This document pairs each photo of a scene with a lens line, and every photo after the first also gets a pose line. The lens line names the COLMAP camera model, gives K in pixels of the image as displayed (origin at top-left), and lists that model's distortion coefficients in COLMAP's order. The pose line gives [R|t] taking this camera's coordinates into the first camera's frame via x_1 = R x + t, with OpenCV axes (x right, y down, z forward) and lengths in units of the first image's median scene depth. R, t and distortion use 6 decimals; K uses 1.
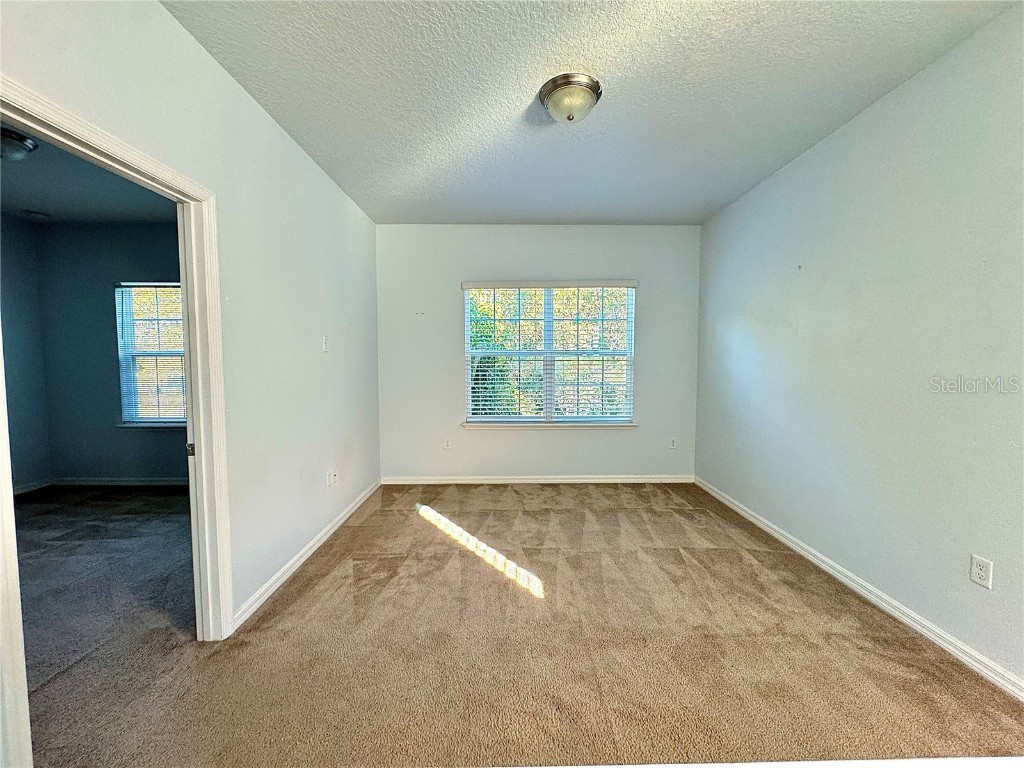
lens RADIAL K [[408.8, 0, 511.2], [0, 408.8, 380.1], [0, 0, 1]] dist [-0.002212, 0.000235]
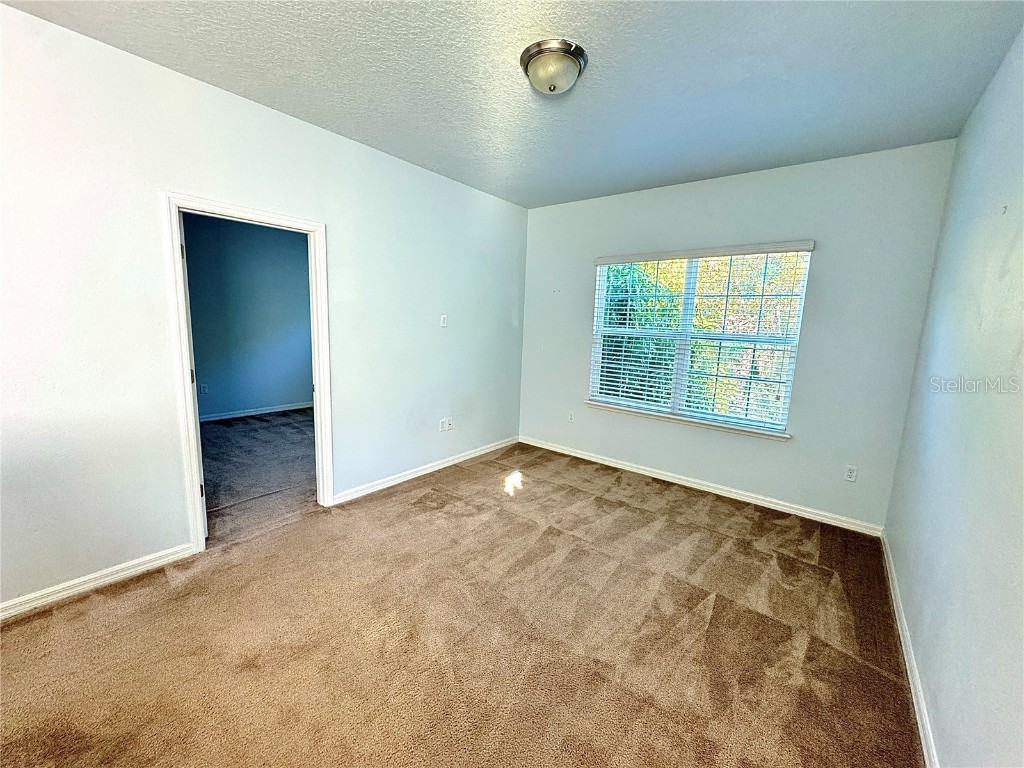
lens RADIAL K [[408.8, 0, 518.9], [0, 408.8, 381.4], [0, 0, 1]] dist [-0.002212, 0.000235]
pose [[0.775824, 0.122034, -0.619035, 0.535951], [-0.069127, 0.991651, 0.108855, -0.057900], [0.627151, -0.041661, 0.777783, 0.150161]]
